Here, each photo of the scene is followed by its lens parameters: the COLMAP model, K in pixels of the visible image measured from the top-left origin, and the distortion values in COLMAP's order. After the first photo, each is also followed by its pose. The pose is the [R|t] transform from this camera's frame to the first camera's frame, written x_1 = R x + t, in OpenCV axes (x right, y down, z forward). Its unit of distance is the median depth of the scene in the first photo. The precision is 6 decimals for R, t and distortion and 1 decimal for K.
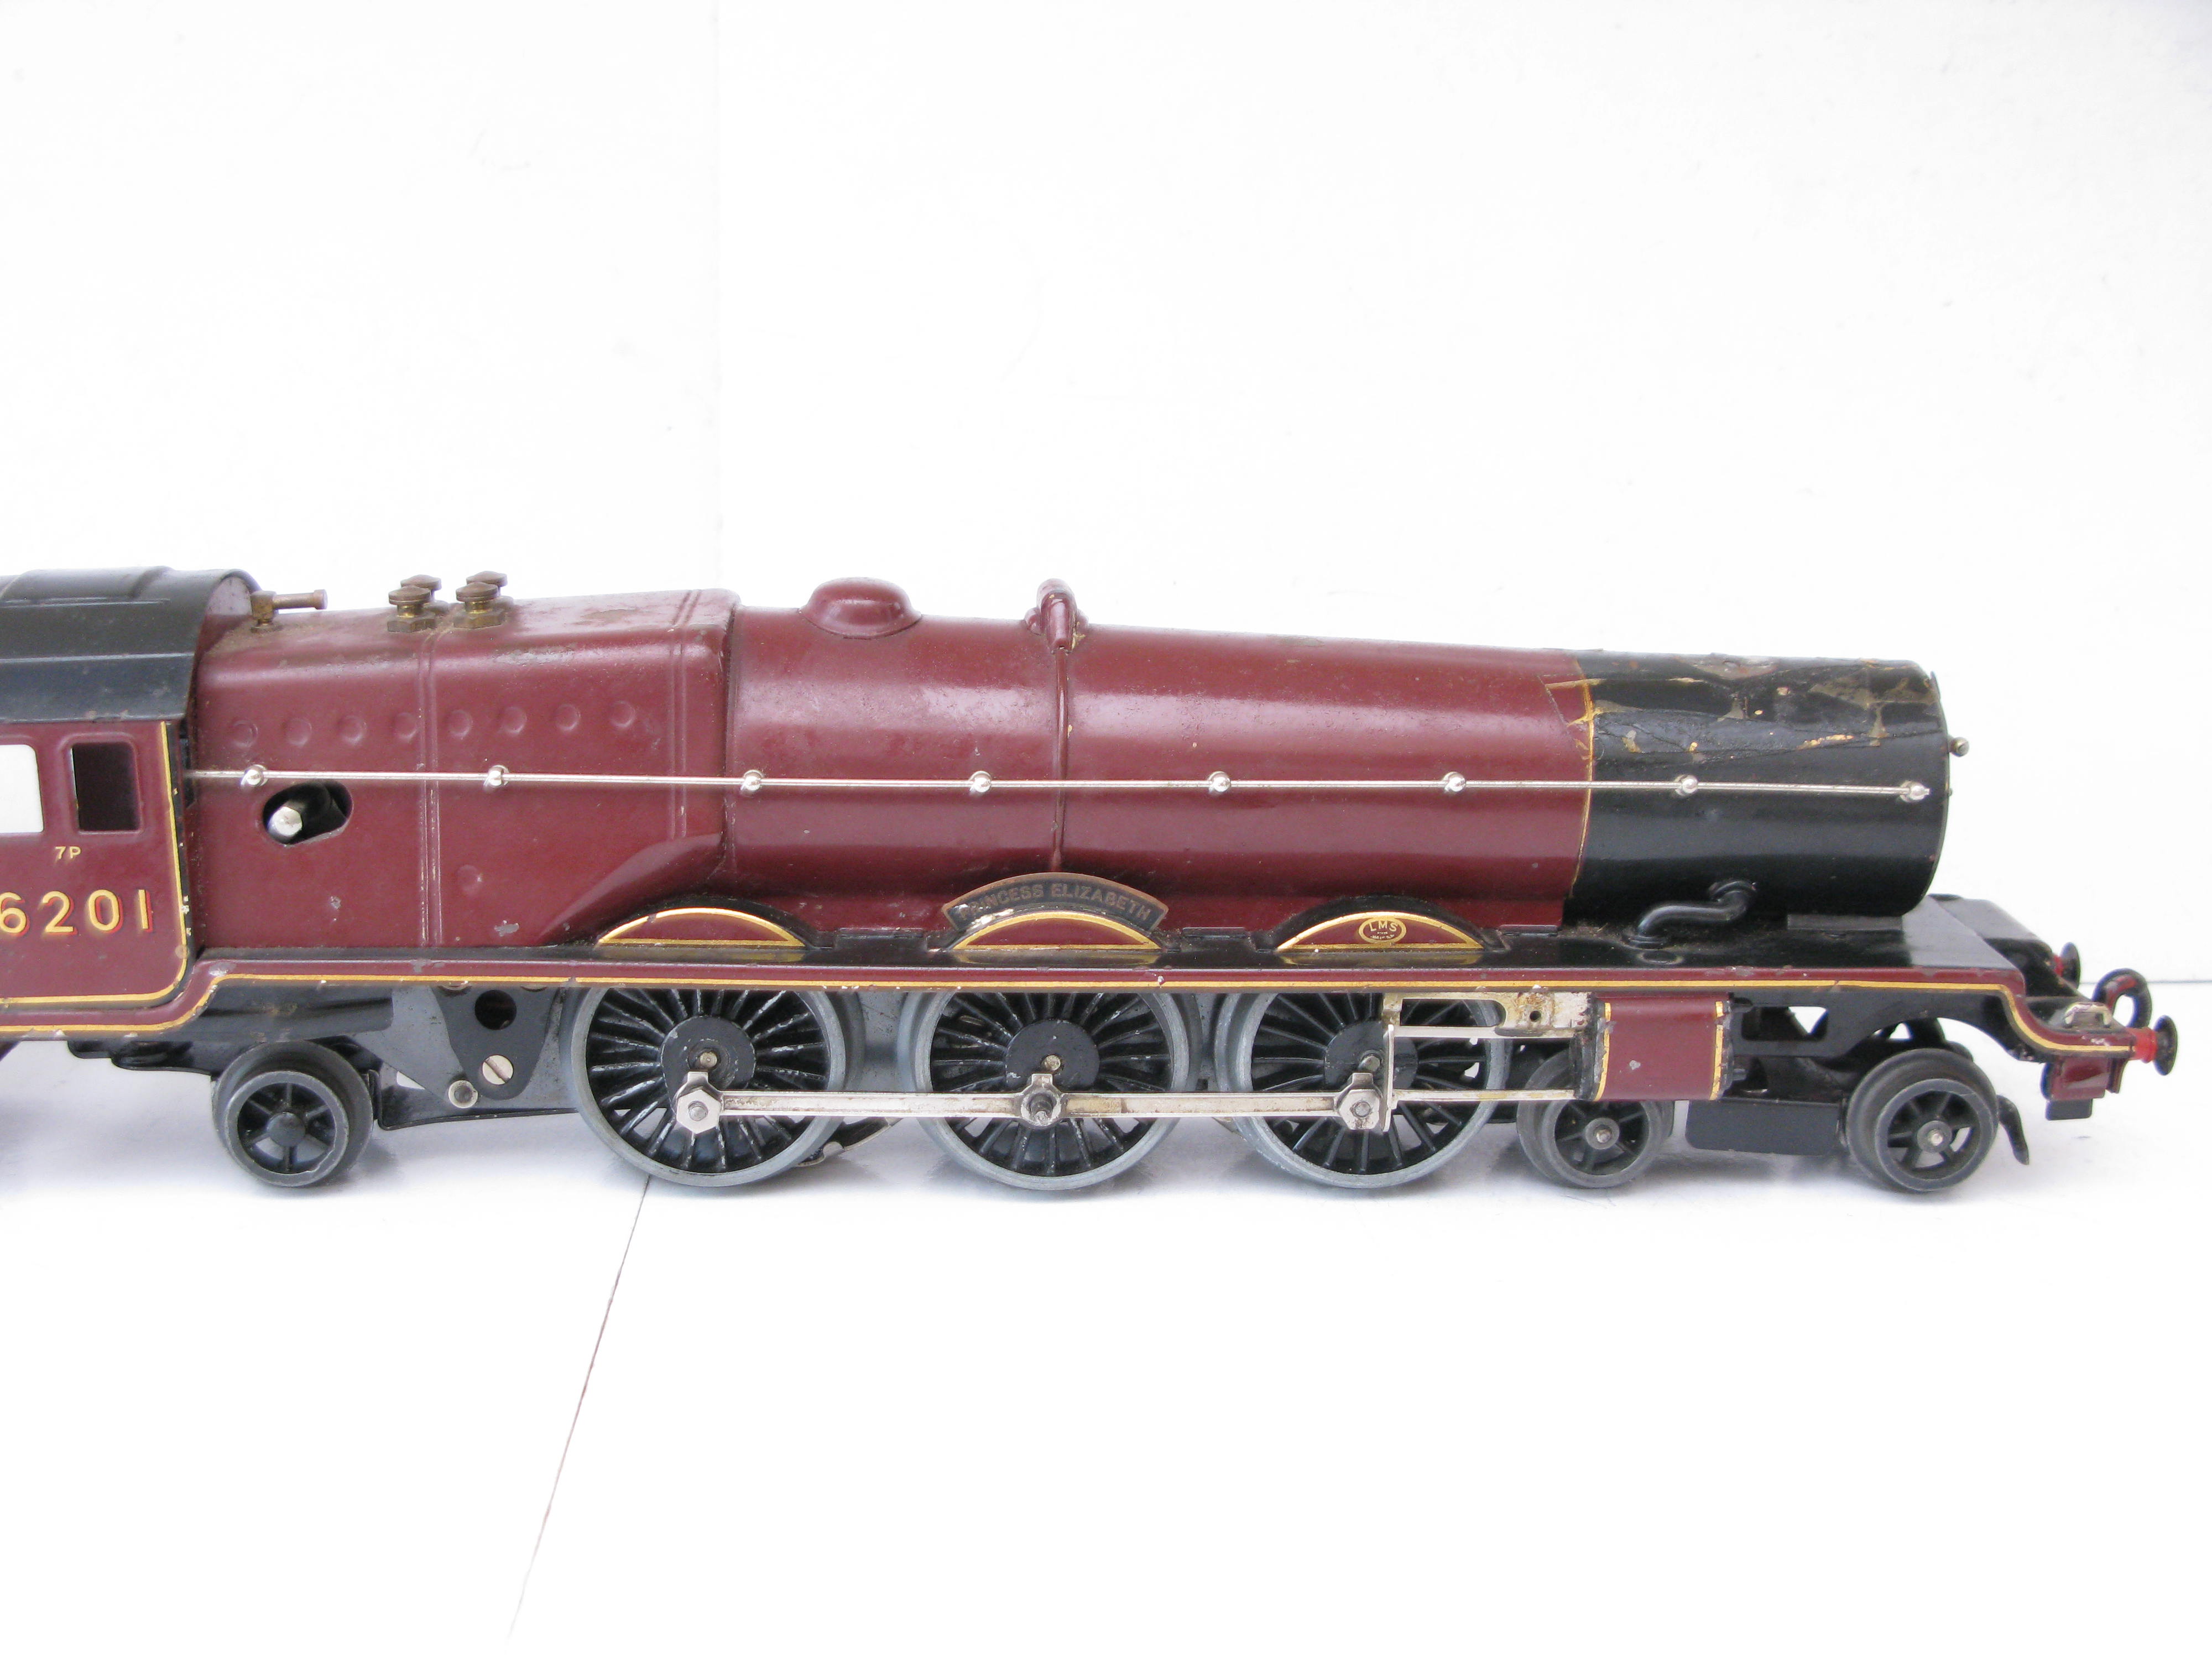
lens RADIAL K [[2864.0, 0, 1104.1], [0, 2864.0, 890.4], [0, 0, 1]] dist [-0.152491, 0.147748]
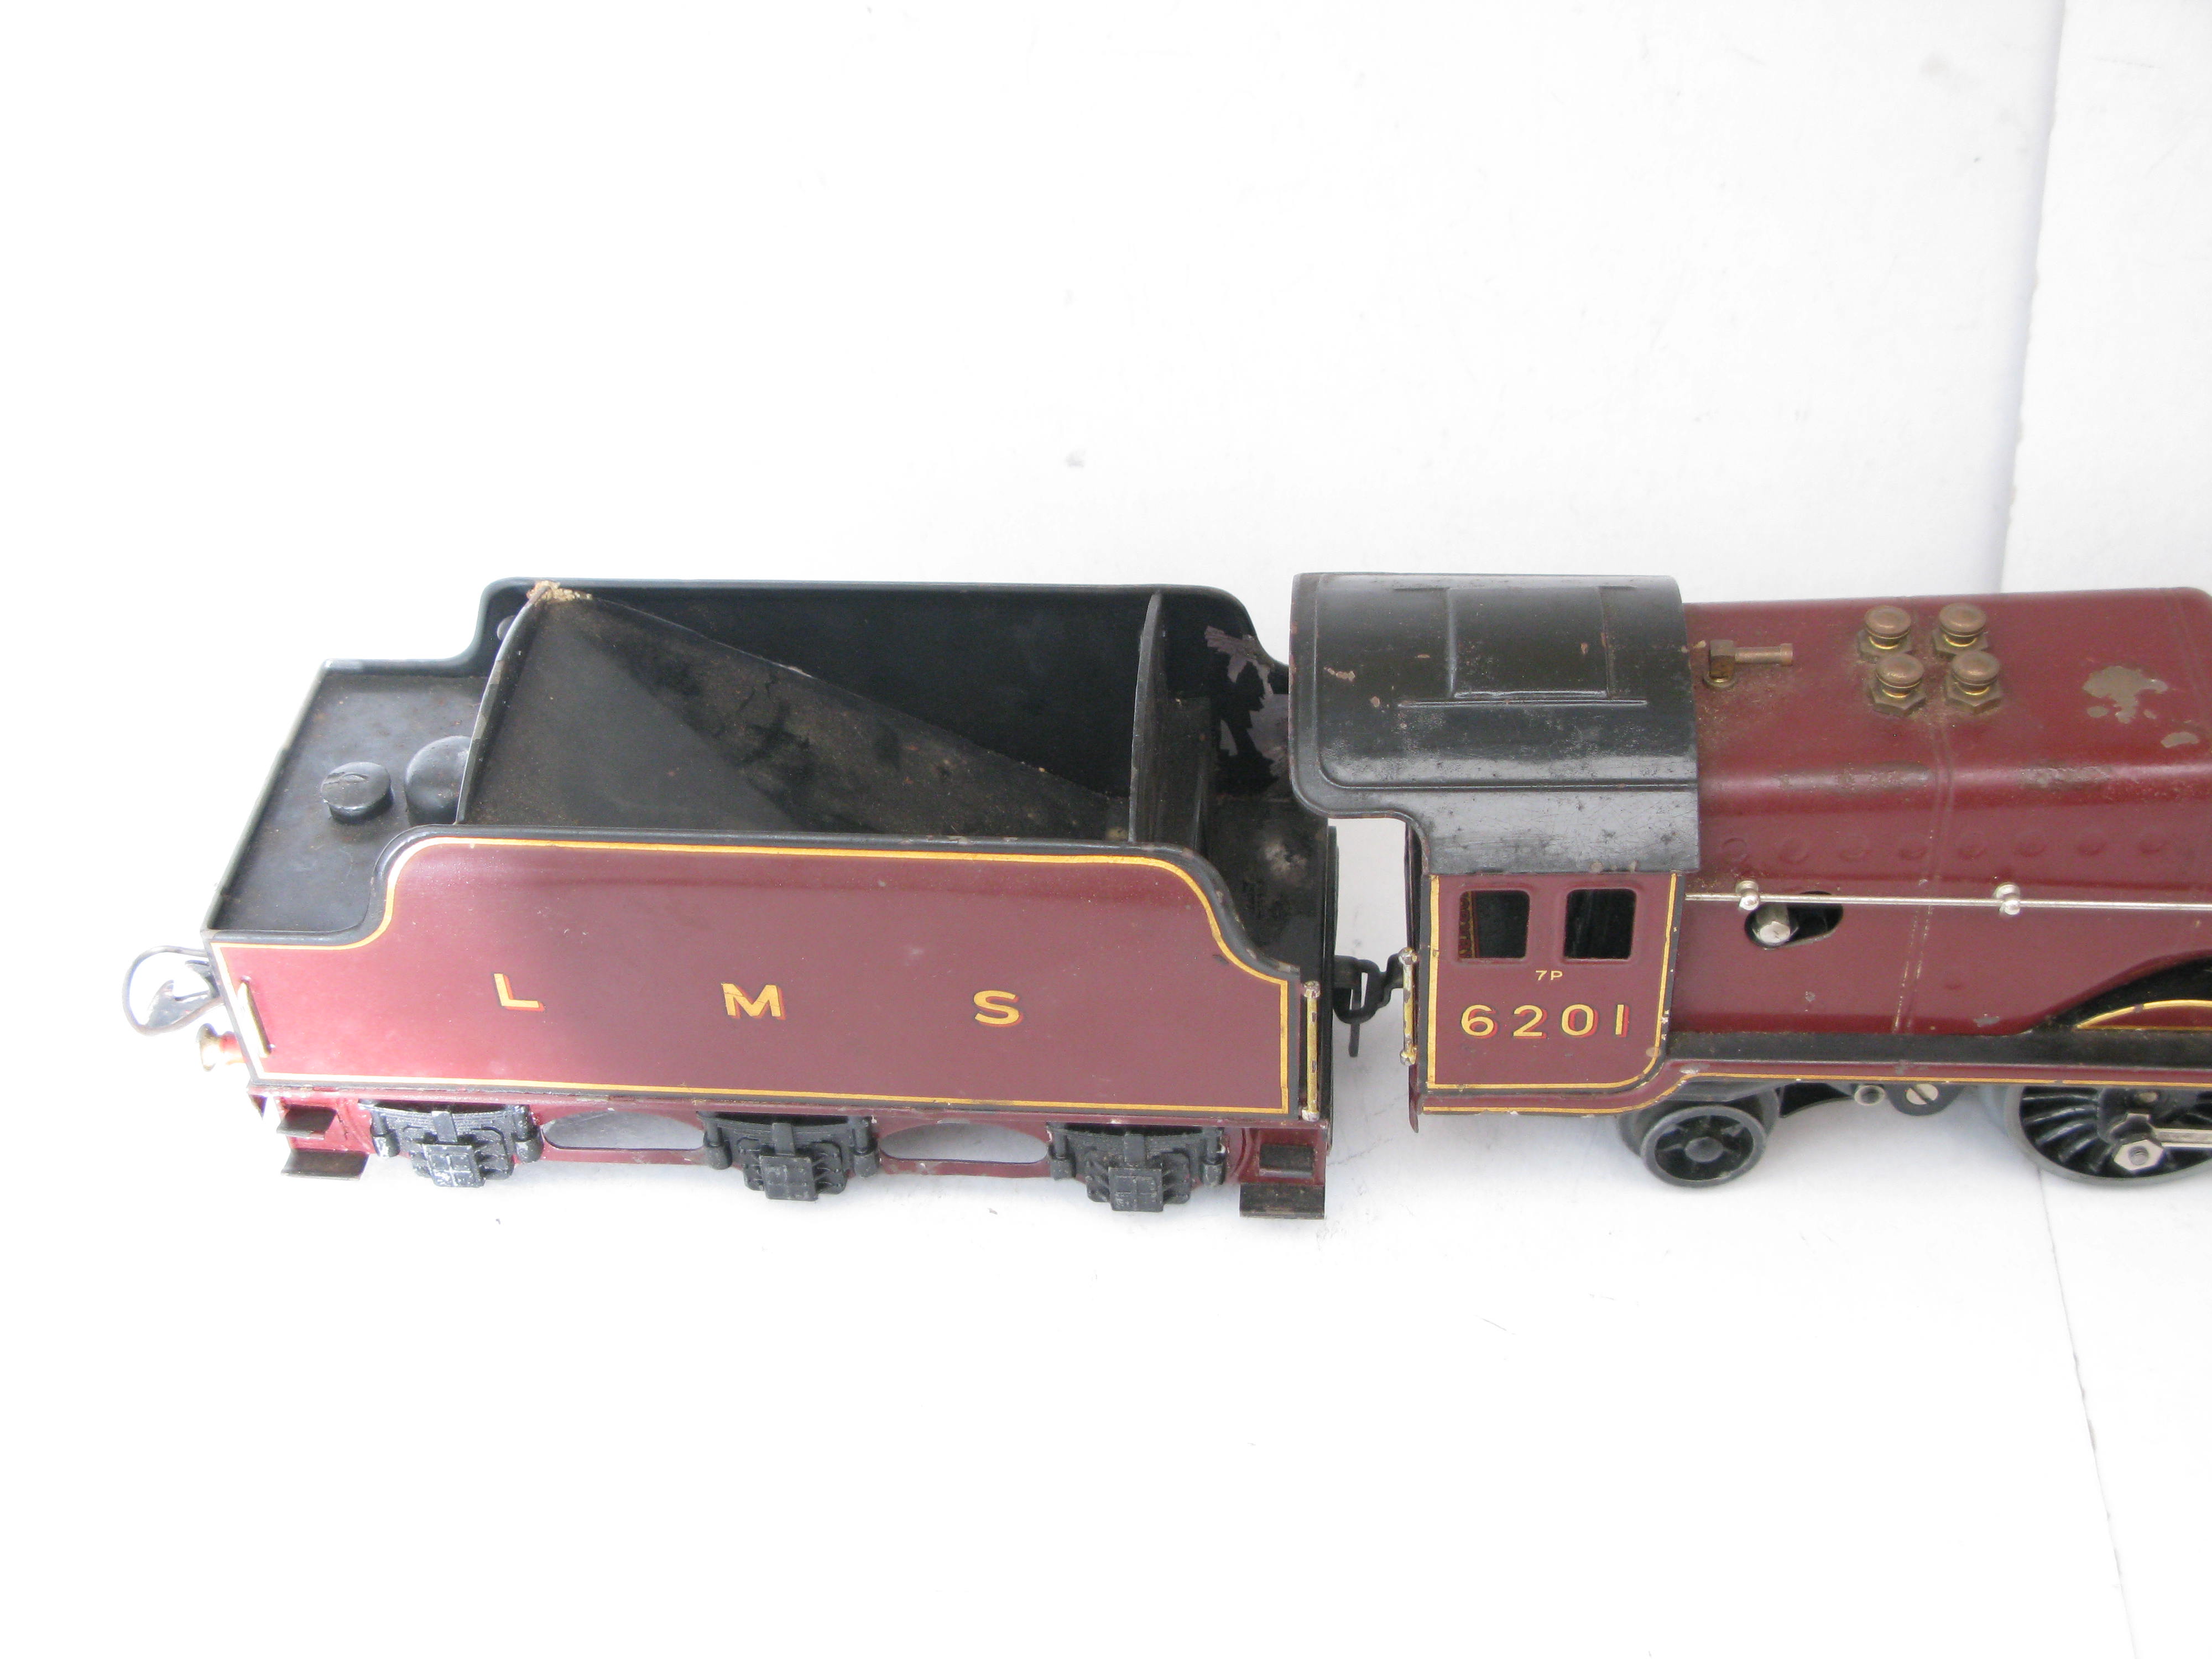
lens RADIAL K [[2912.7, 0, 1106.9], [0, 2912.7, 1061.6], [0, 0, 1]] dist [-0.298810, 0.601452]
pose [[0.991049, 0.039103, -0.127645, -0.373042], [0.032309, 0.857467, 0.513523, -0.467535], [0.129532, -0.513051, 0.848528, 0.139958]]
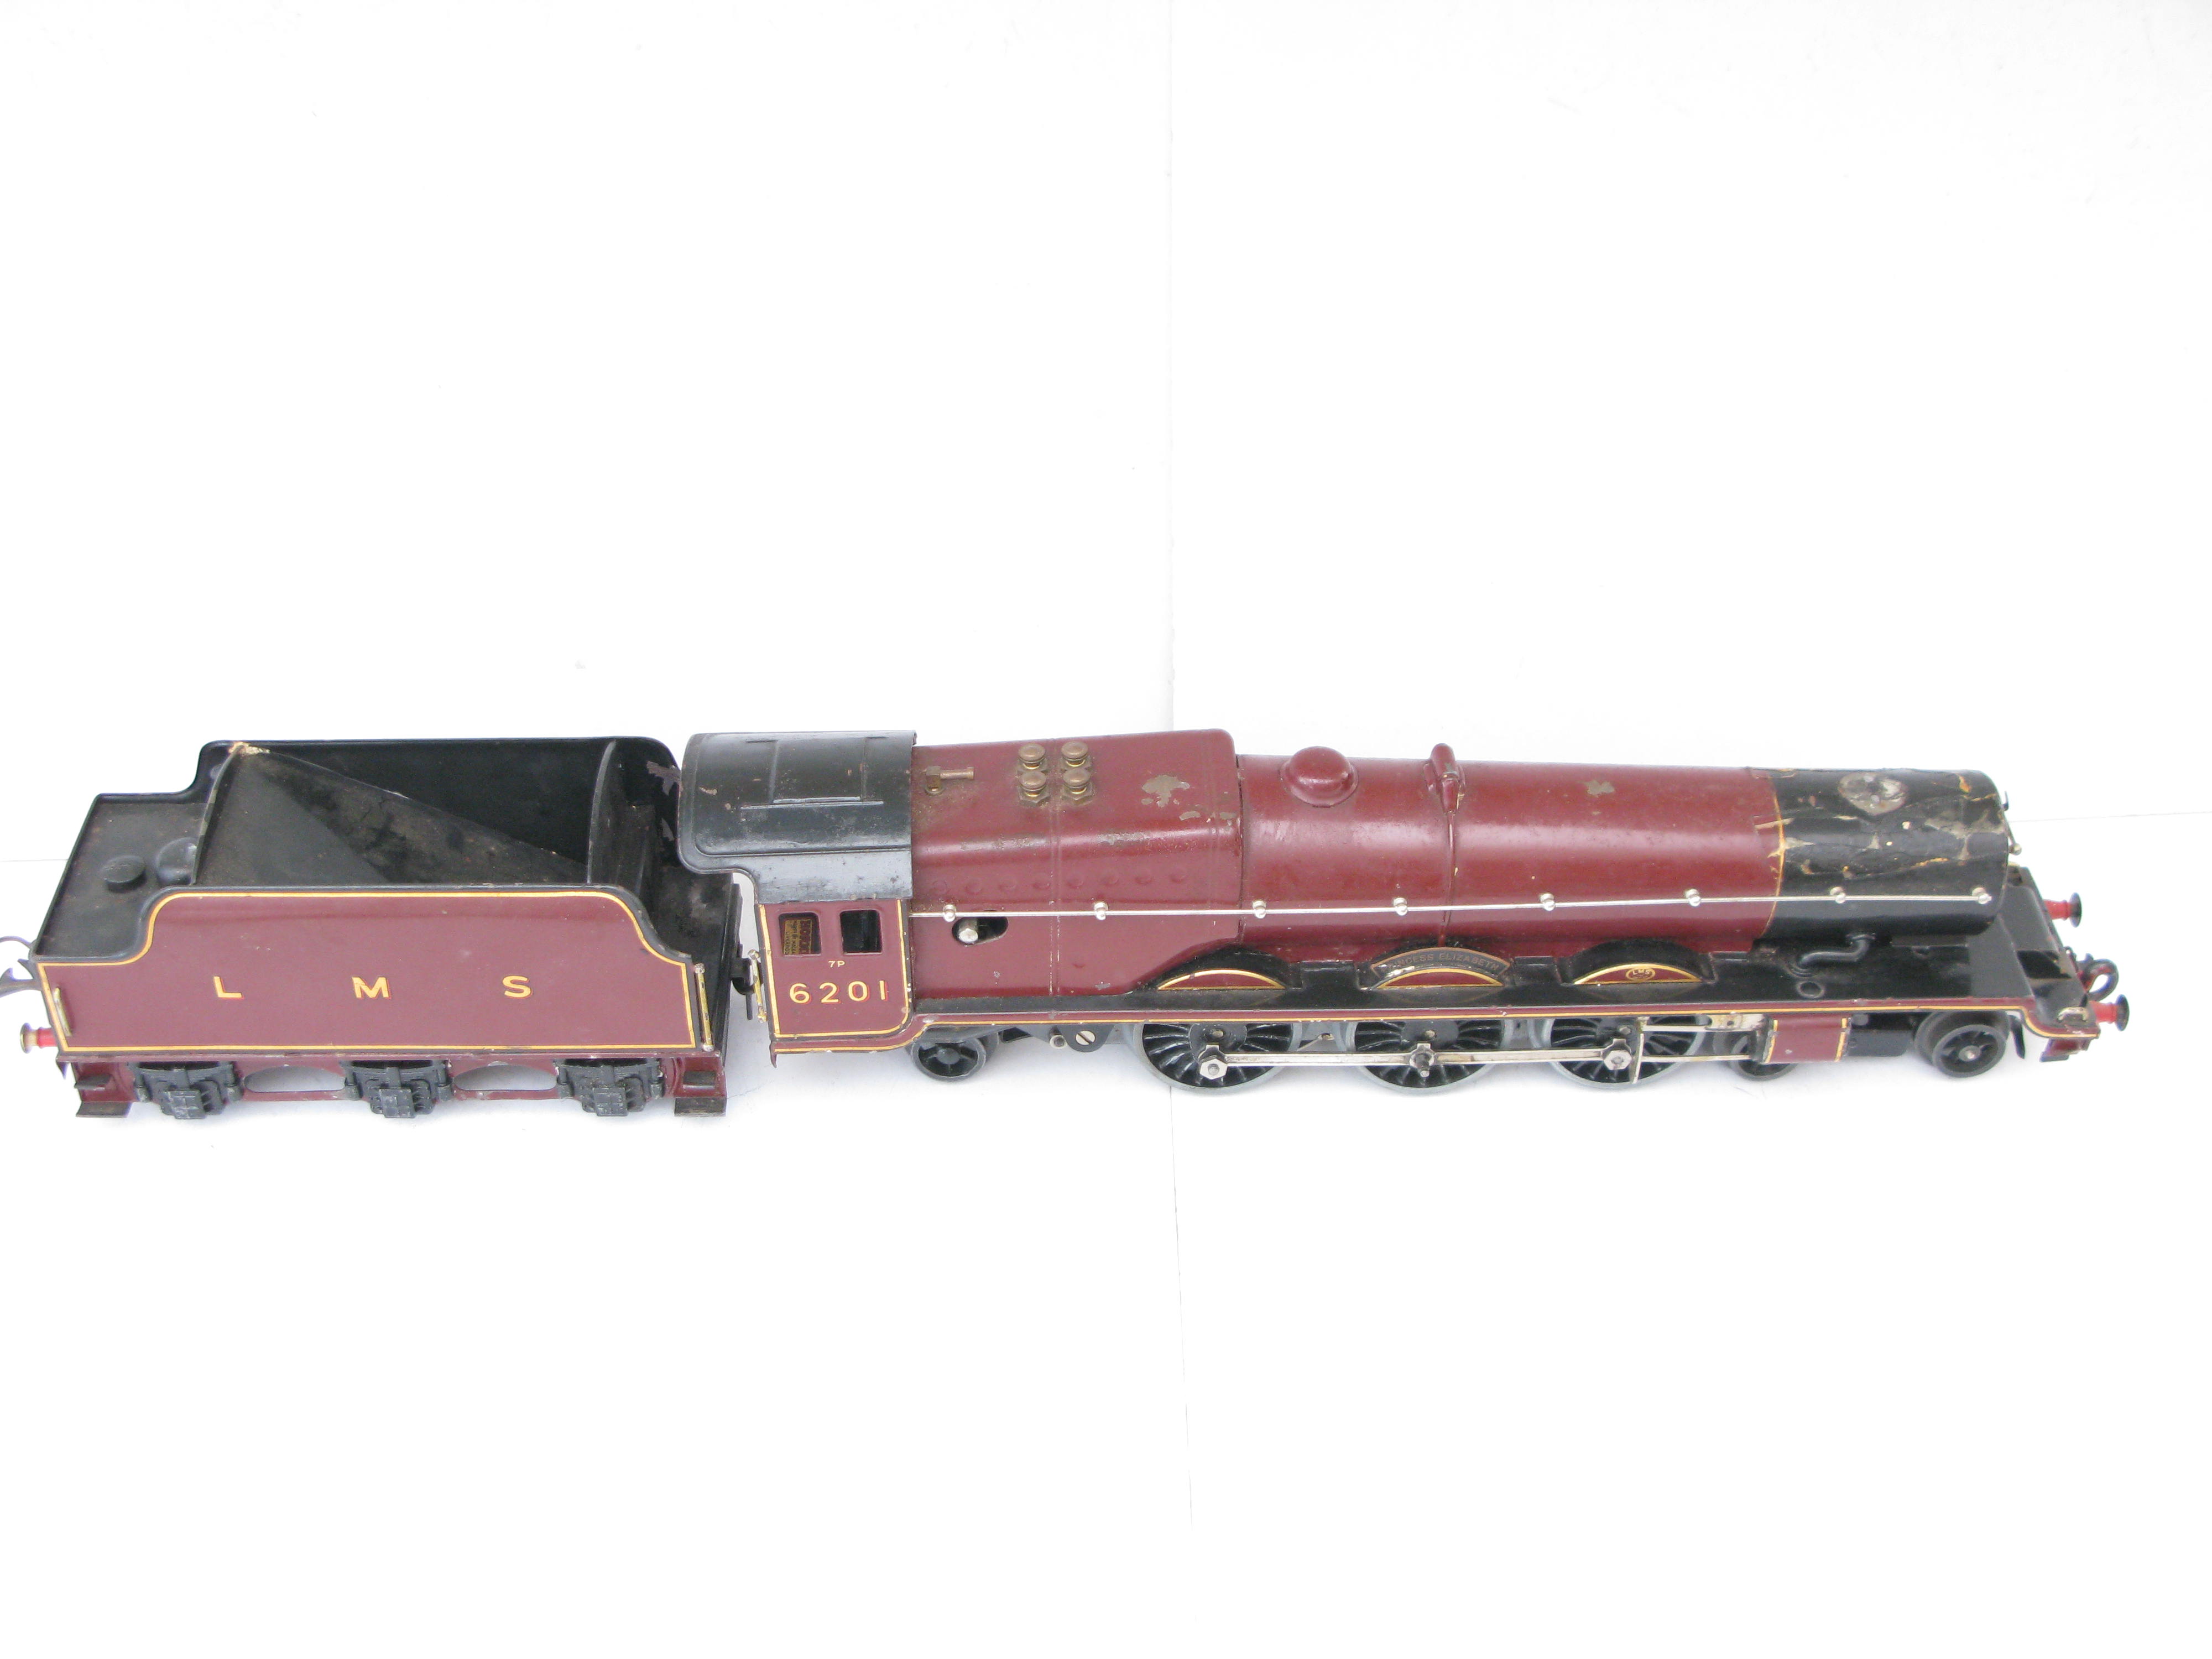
lens RADIAL K [[2864.0, 0, 1104.1], [0, 2864.0, 890.4], [0, 0, 1]] dist [-0.152491, 0.147748]
pose [[0.999679, 0.008412, -0.023898, -0.168065], [0.002366, 0.908145, 0.418648, -0.705726], [0.025225, -0.418570, 0.907834, -0.449337]]
